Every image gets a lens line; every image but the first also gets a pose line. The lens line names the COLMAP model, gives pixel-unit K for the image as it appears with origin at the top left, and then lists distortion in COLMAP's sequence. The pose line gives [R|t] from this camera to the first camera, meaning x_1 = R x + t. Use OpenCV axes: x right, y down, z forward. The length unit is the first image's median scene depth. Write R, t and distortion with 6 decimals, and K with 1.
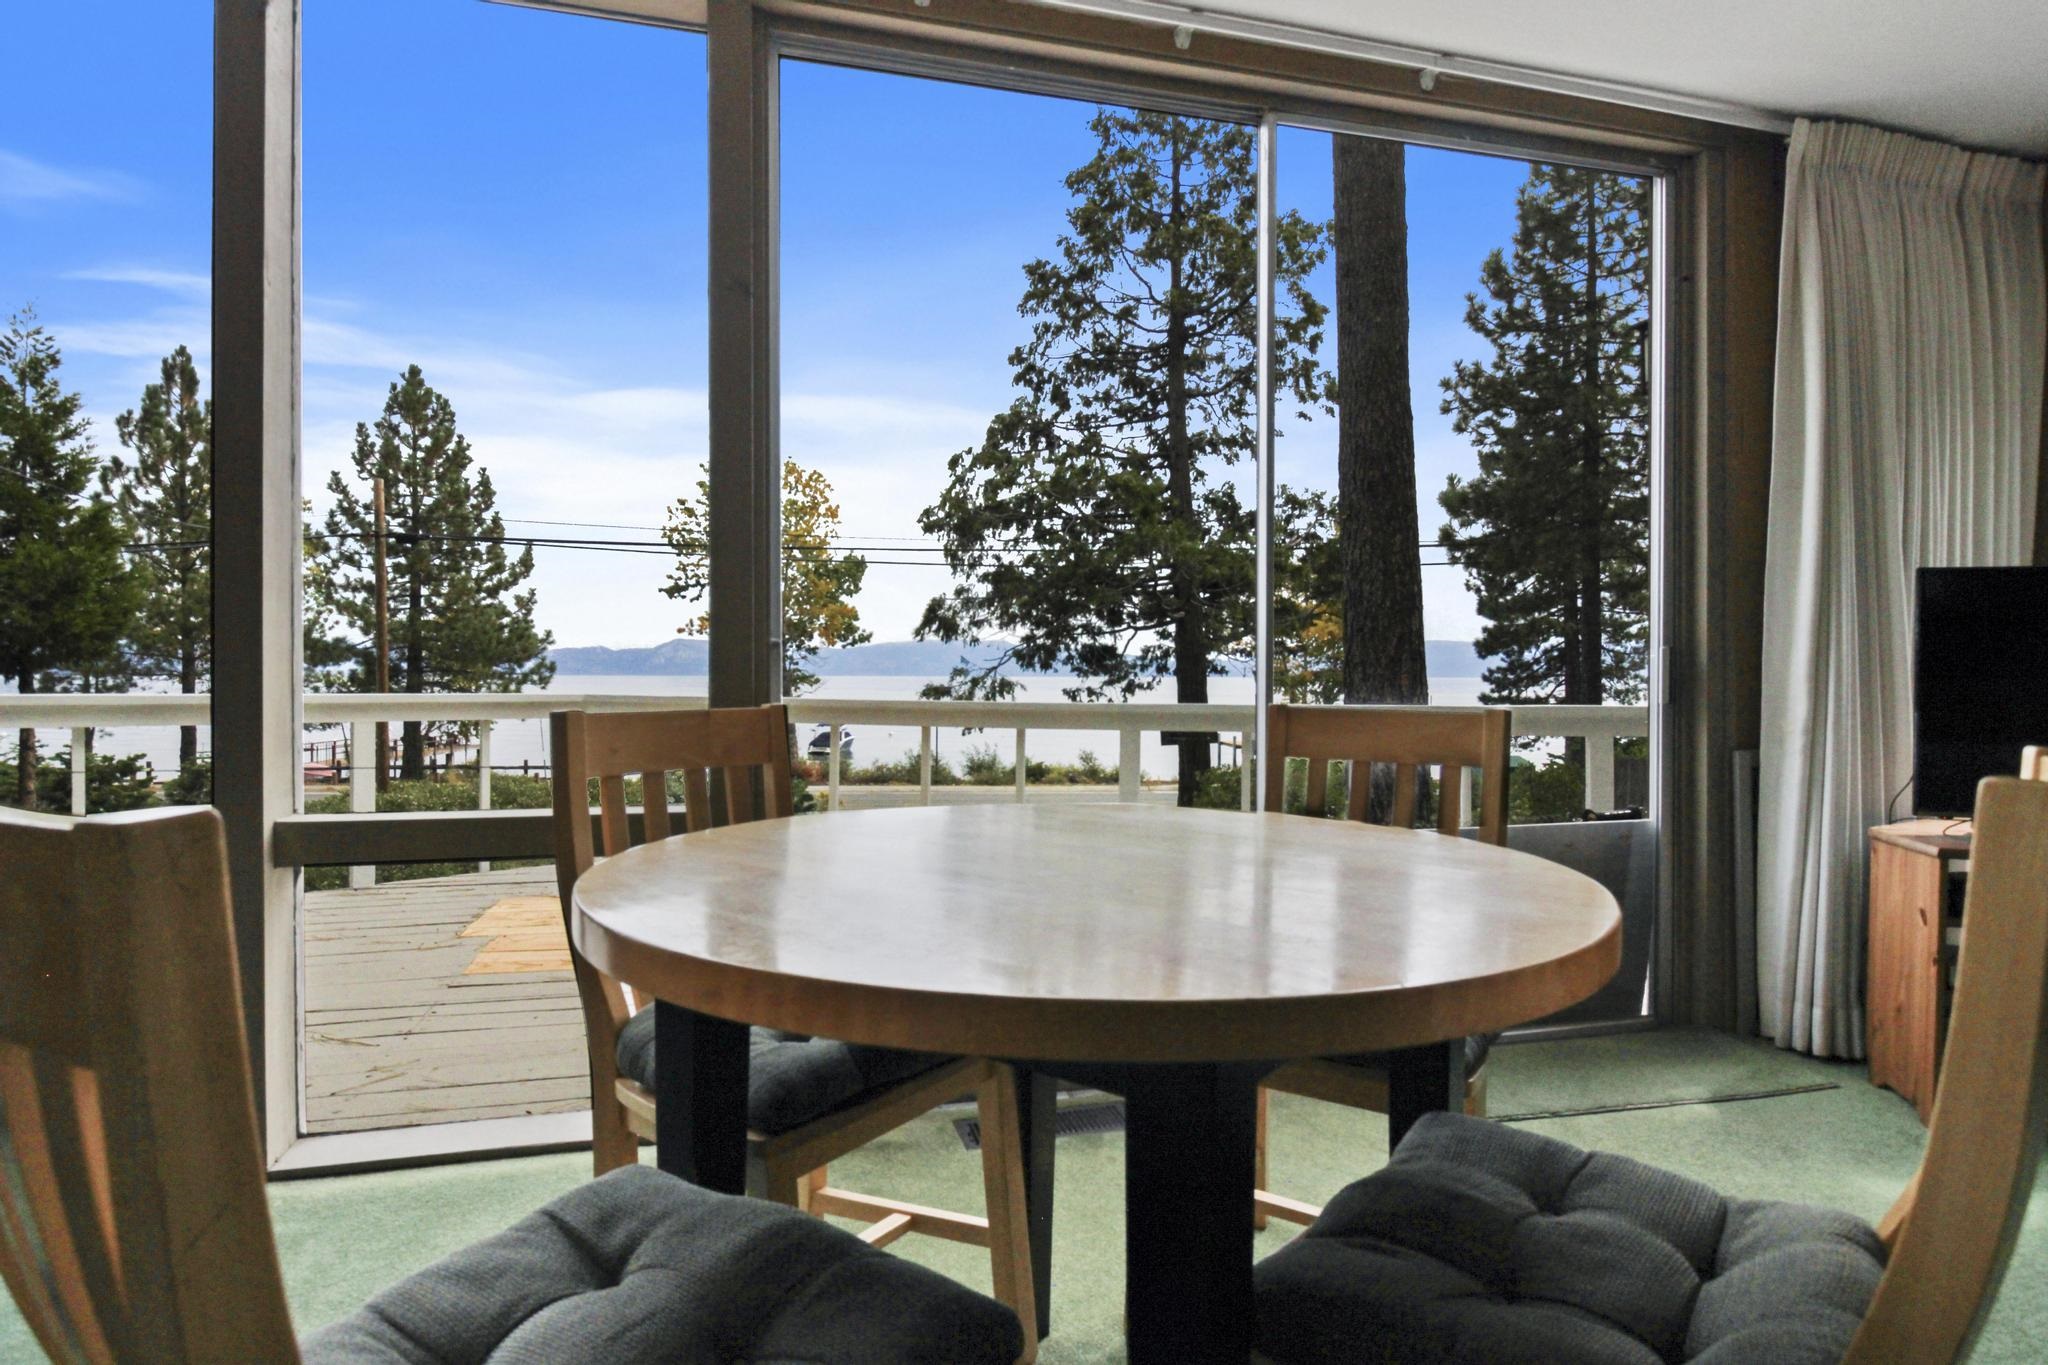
lens RADIAL K [[1049.8, 0, 1038.7], [0, 1049.8, 690.2], [0, 0, 1]] dist [-0.011312, -0.005751]
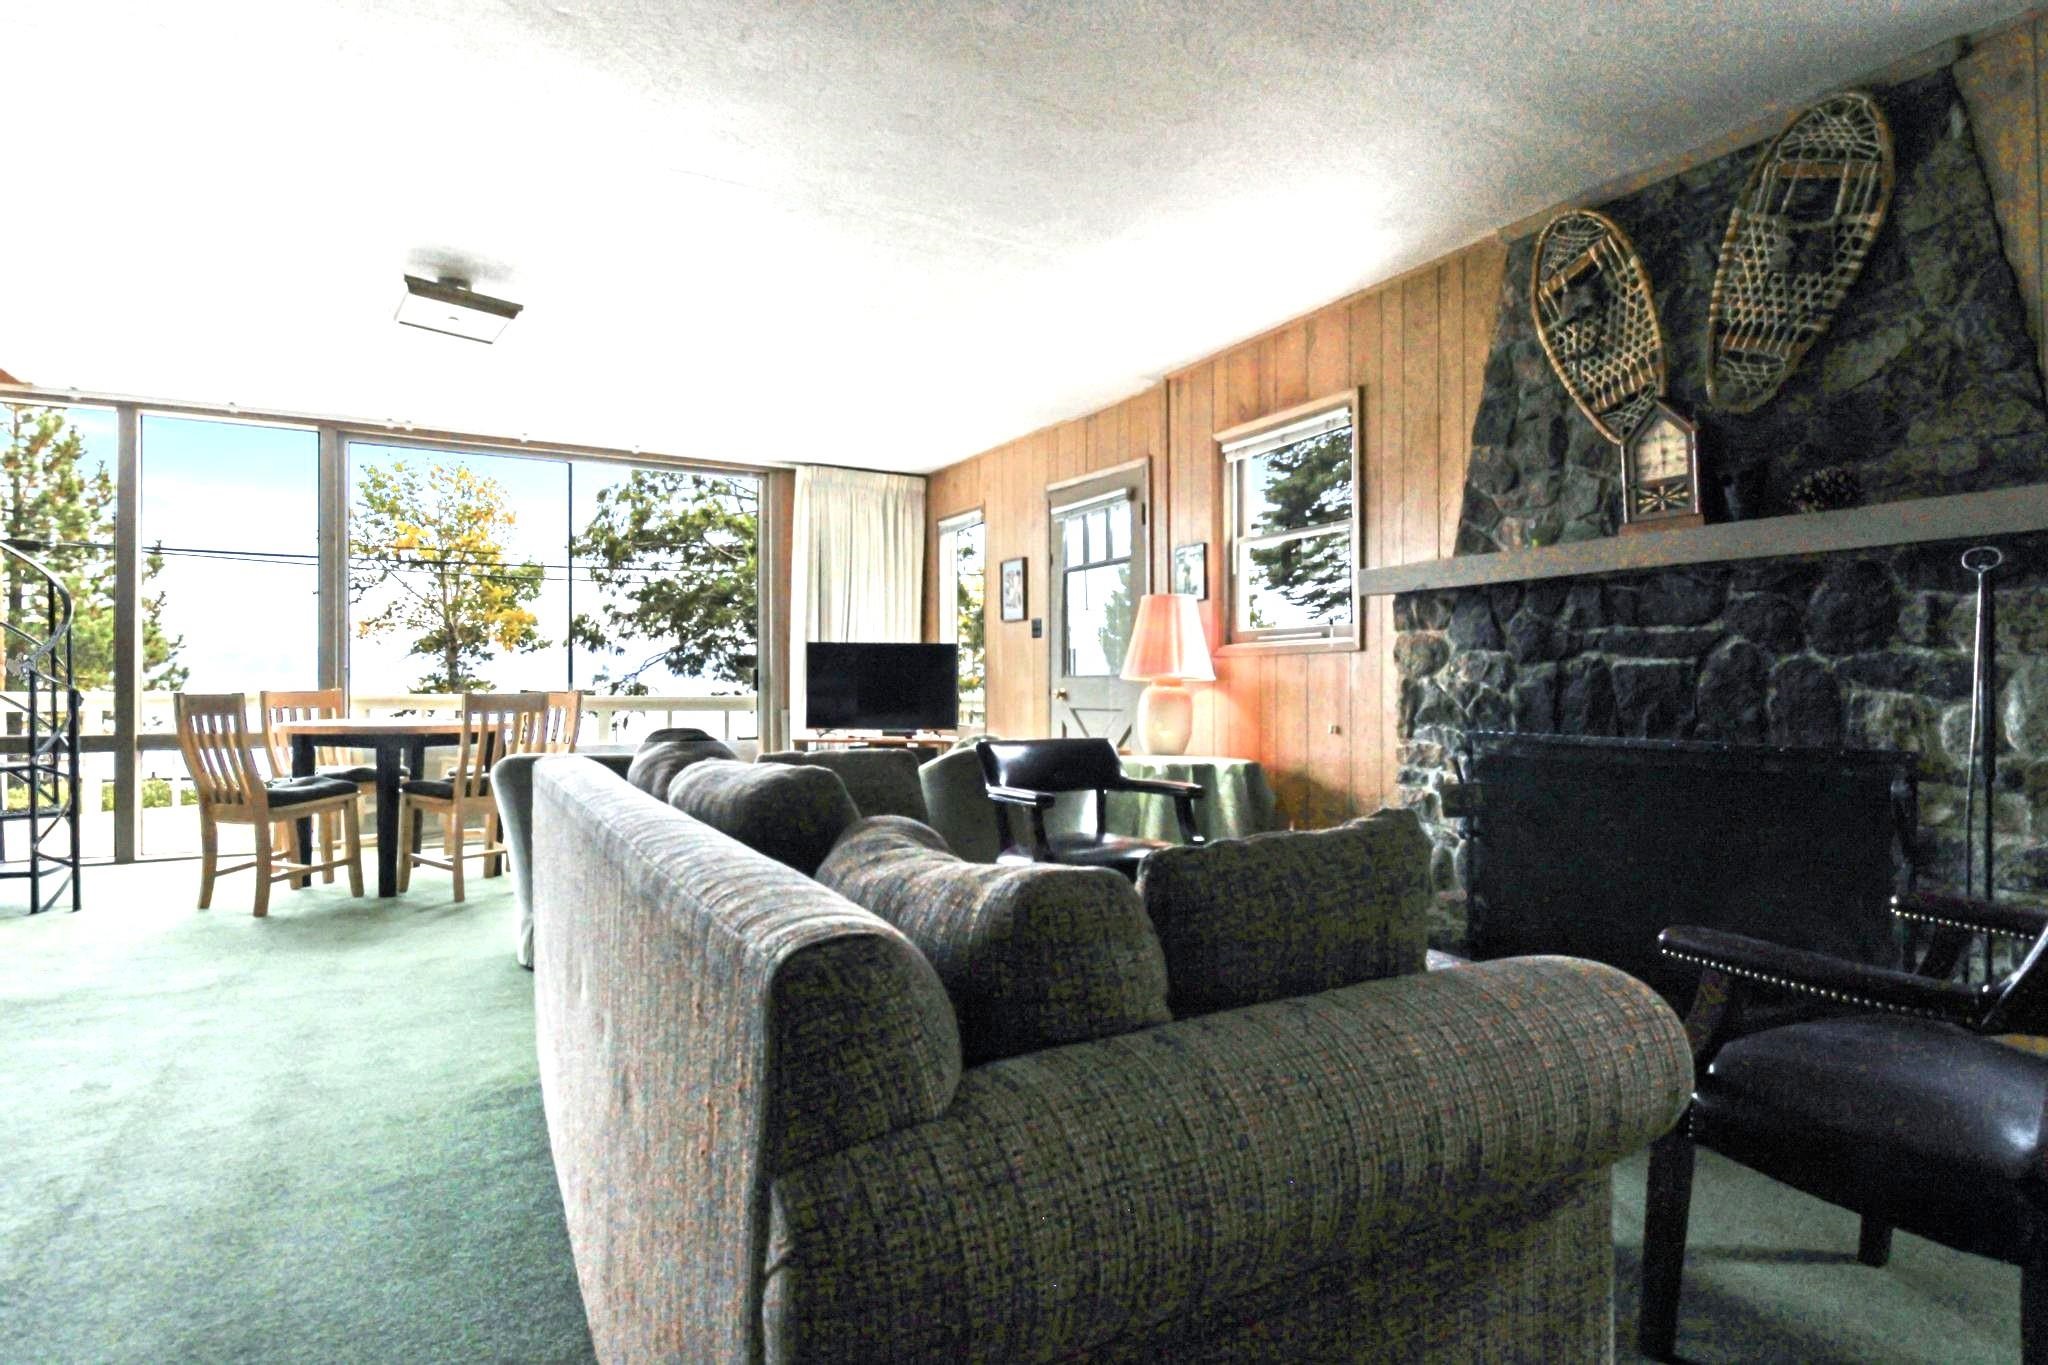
lens RADIAL K [[1049.8, 0, 1040.0], [0, 1049.8, 680.6], [0, 0, 1]] dist [-0.011312, -0.005751]
pose [[0.966374, -0.002804, 0.257126, 0.042030], [0.006195, 0.999904, -0.012377, 0.001428], [-0.257067, 0.013554, 0.966299, -0.110190]]
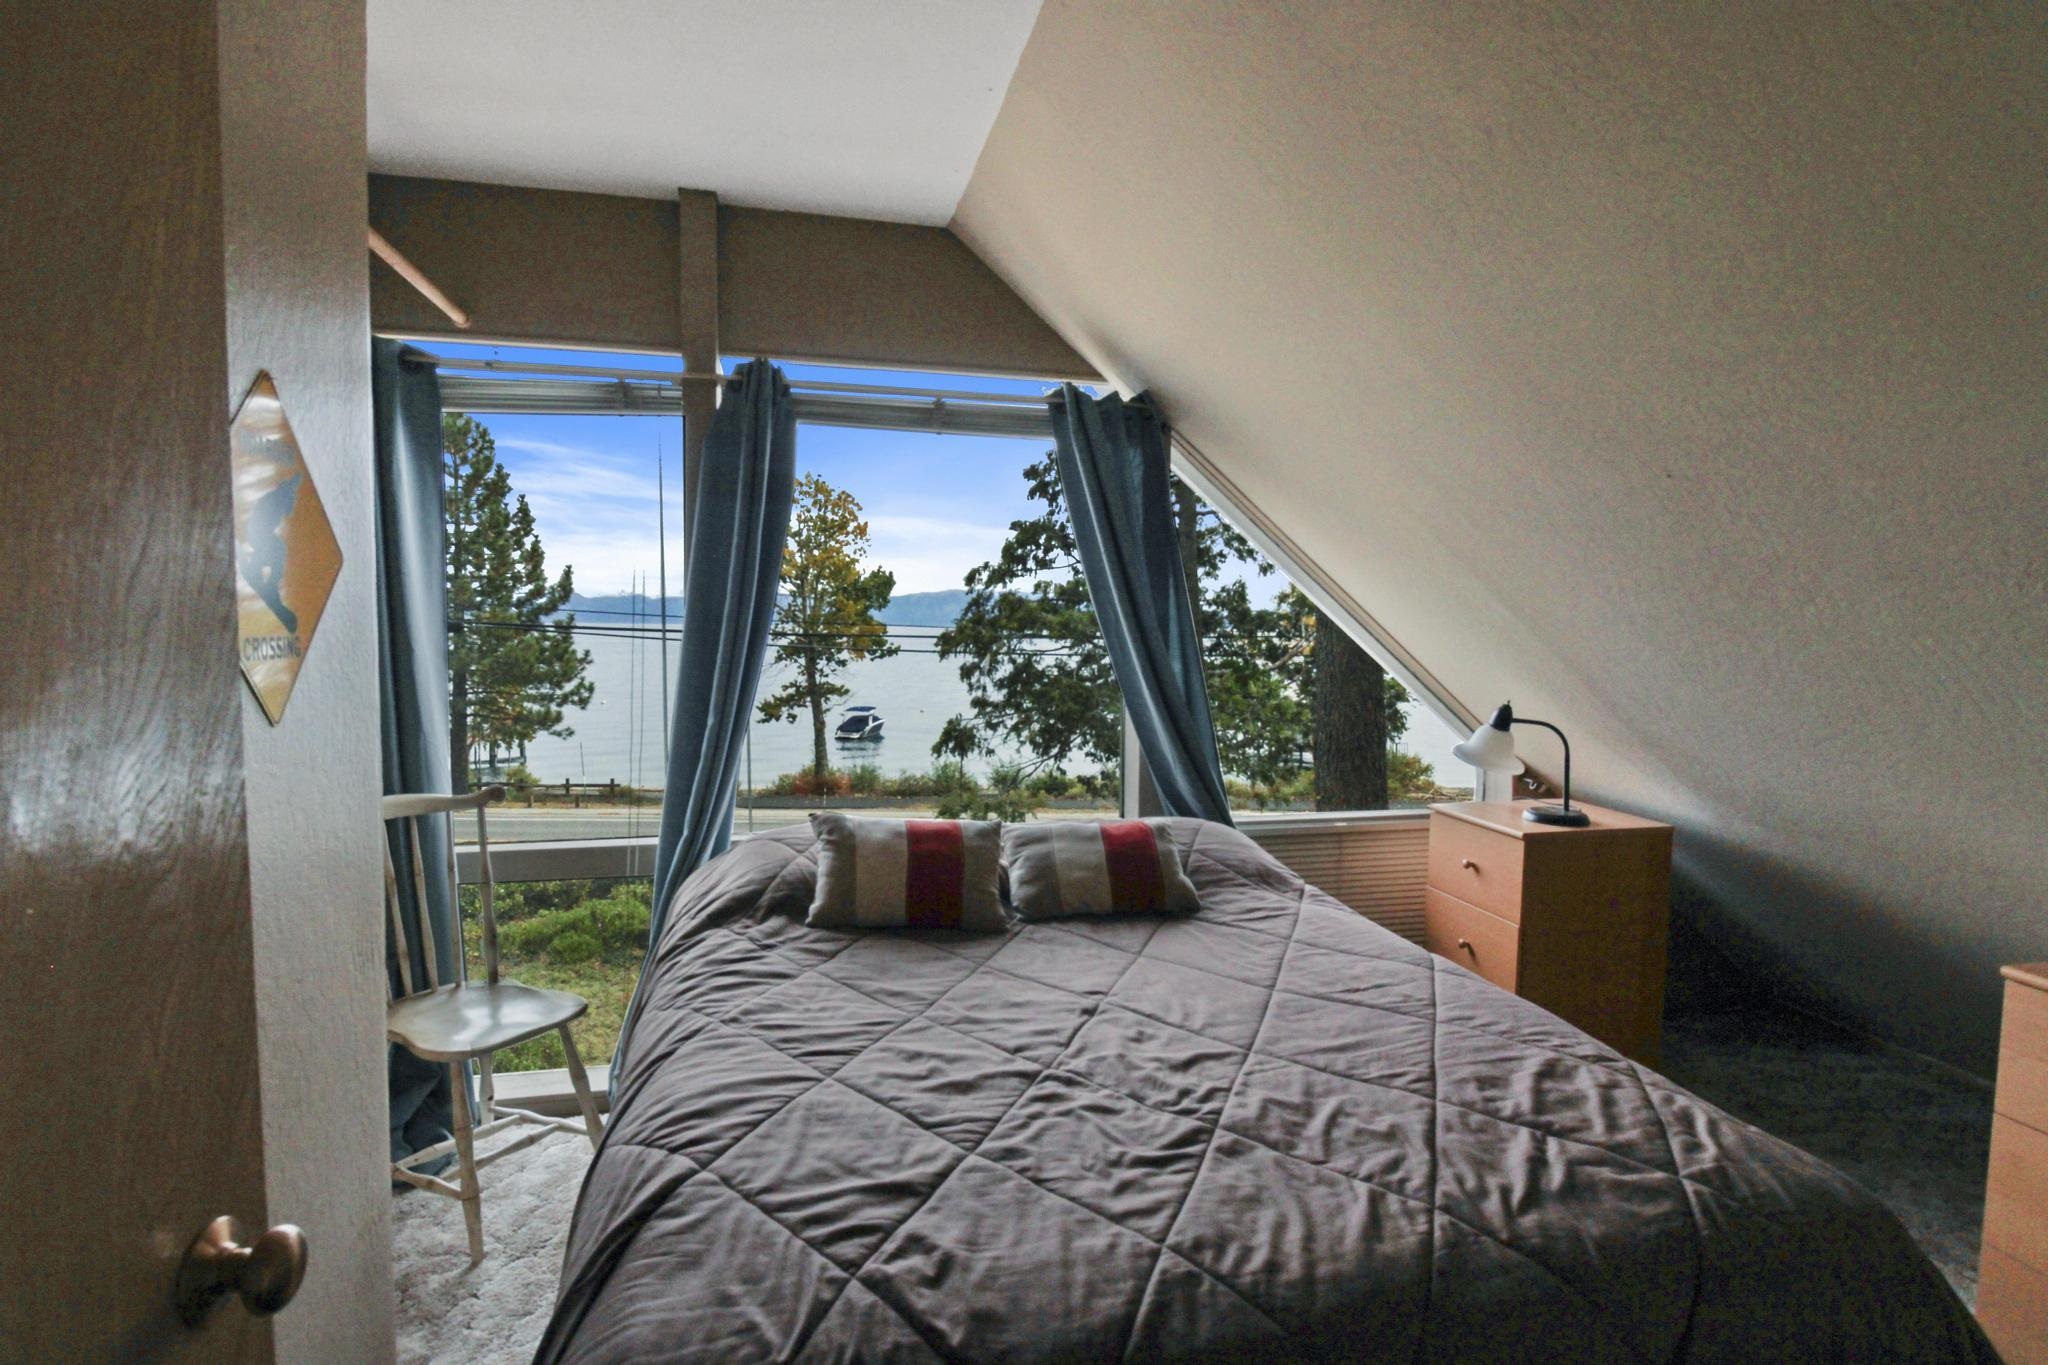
lens RADIAL K [[1049.8, 0, 1040.1], [0, 1049.8, 688.7], [0, 0, 1]] dist [-0.011312, -0.005751]
pose [[0.999540, 0.007779, -0.029311, 0.009157], [-0.006372, 0.998837, 0.047793, -0.075781], [0.029649, -0.047585, 0.998427, -0.020663]]
